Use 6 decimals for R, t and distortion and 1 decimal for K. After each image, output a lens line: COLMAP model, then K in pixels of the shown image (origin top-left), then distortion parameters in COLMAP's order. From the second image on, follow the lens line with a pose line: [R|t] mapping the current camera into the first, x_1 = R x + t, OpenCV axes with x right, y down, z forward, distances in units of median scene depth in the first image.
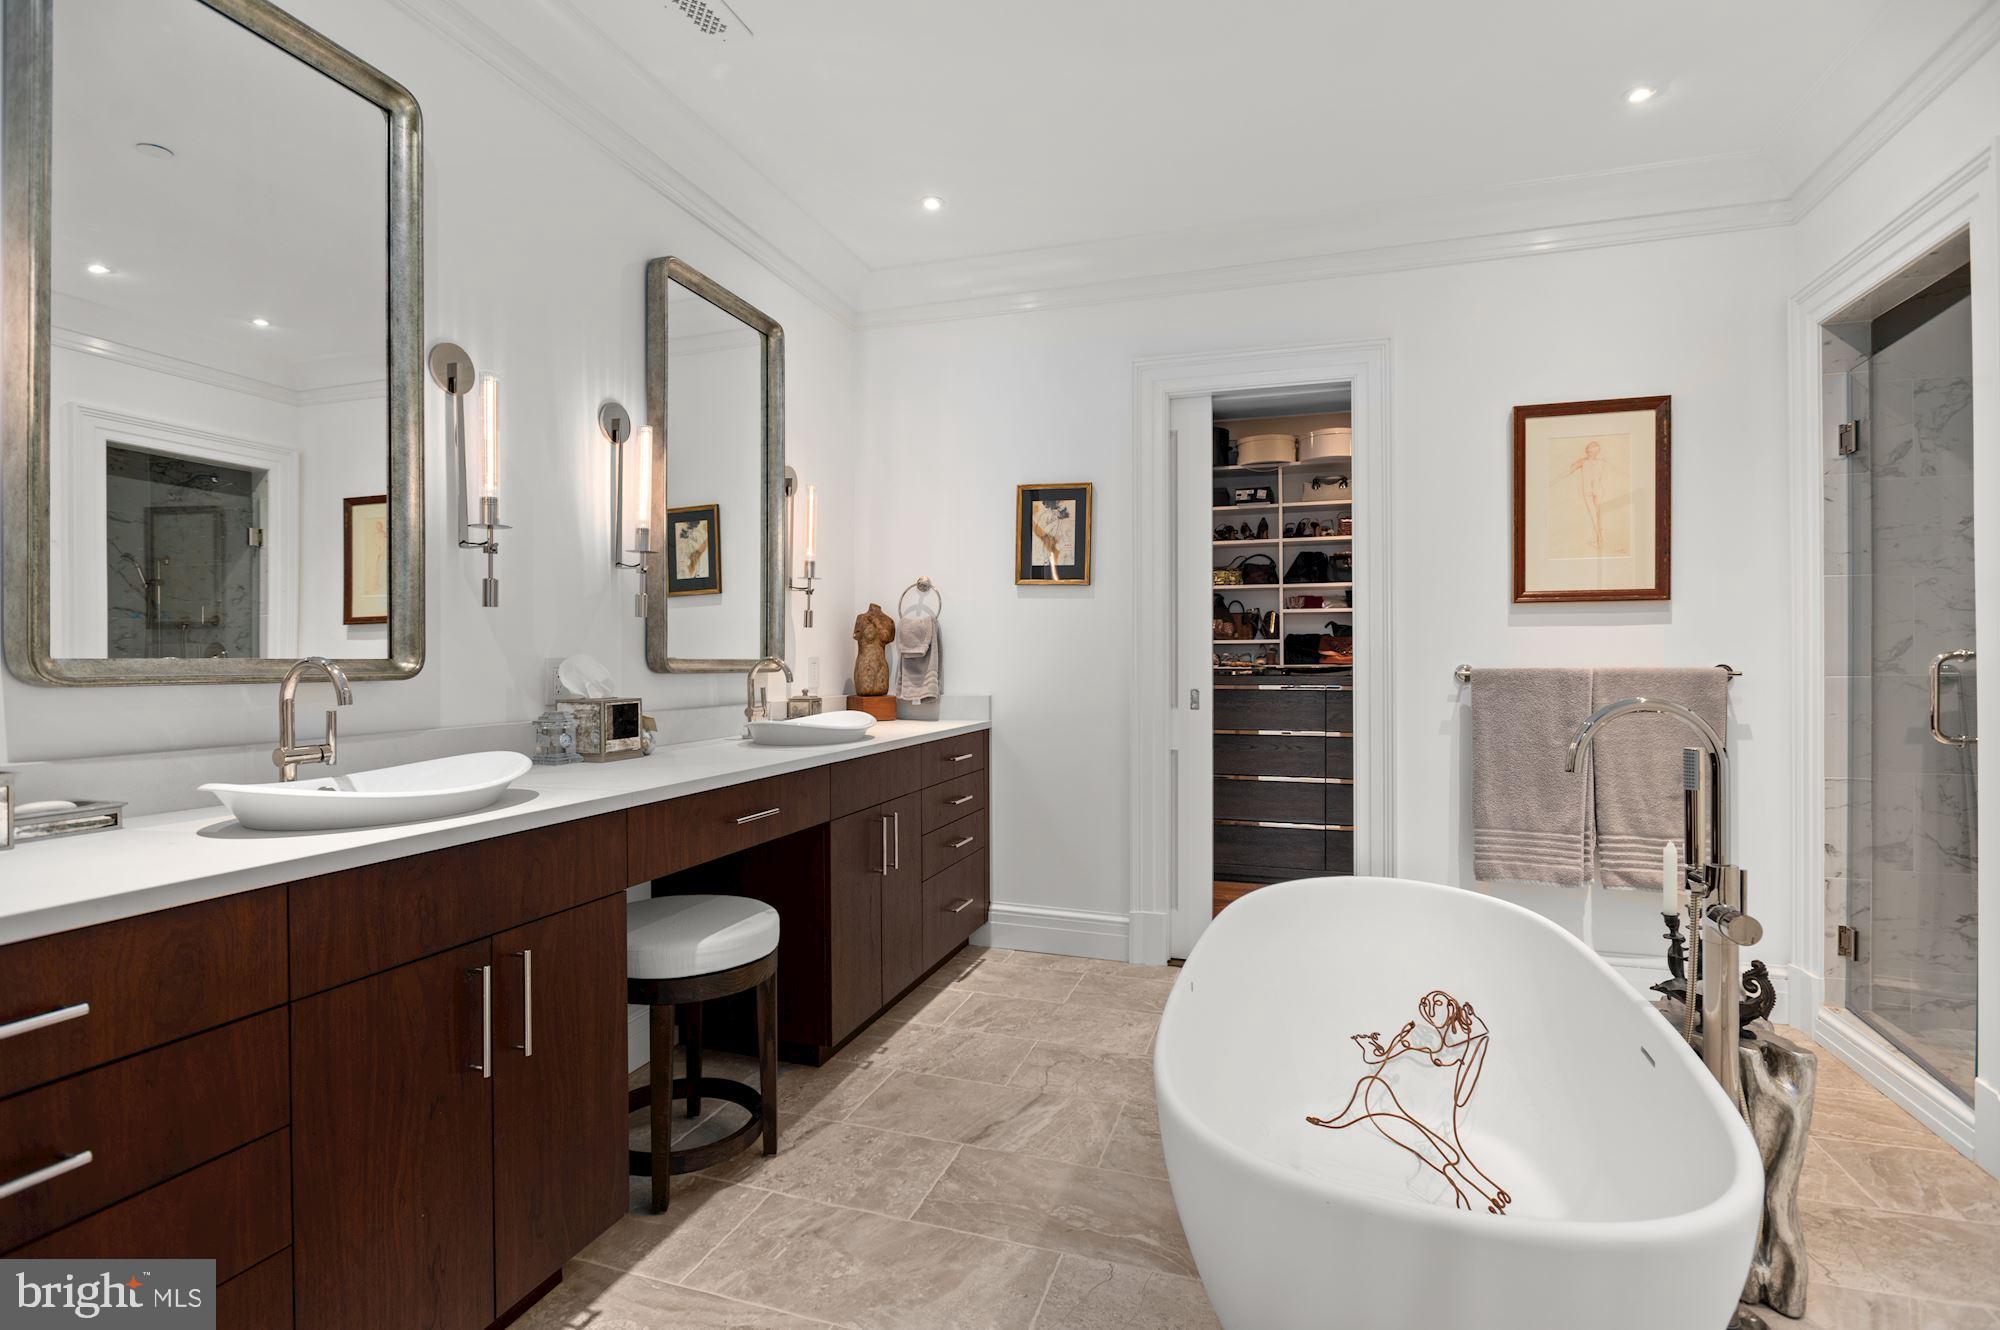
lens RADIAL K [[955.7, 0, 1001.9], [0, 955.7, 658.1], [0, 0, 1]] dist [-0.018223, -0.000256]
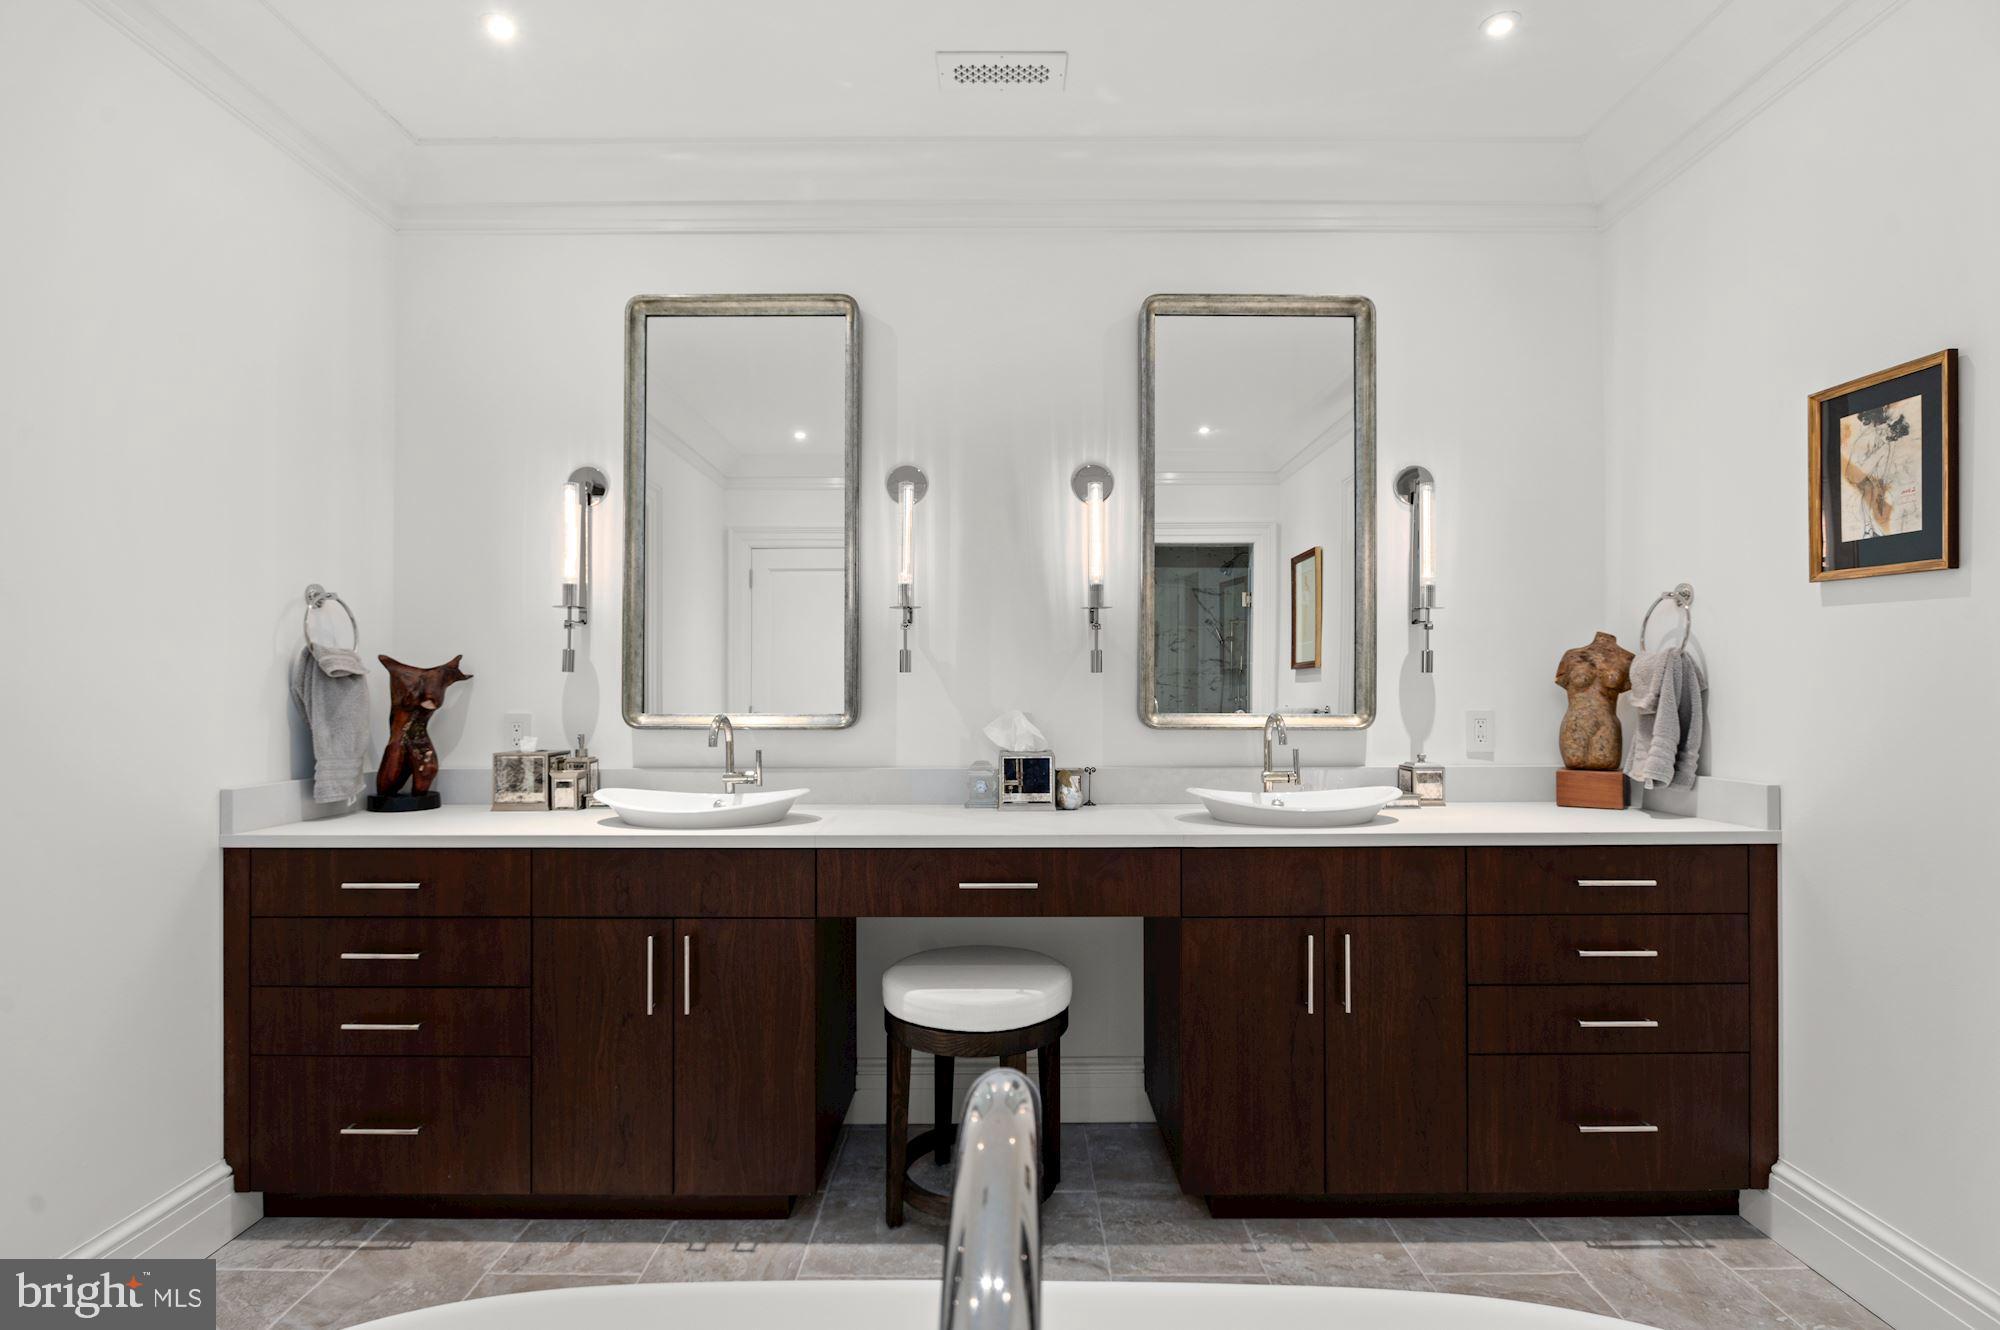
lens RADIAL K [[955.7, 0, 999.2], [0, 955.7, 681.5], [0, 0, 1]] dist [-0.018223, -0.000256]
pose [[0.304222, -0.005921, -0.952583, 0.381233], [0.002018, 0.999982, -0.005571, -0.019642], [0.952599, -0.000228, 0.304228, 0.412931]]
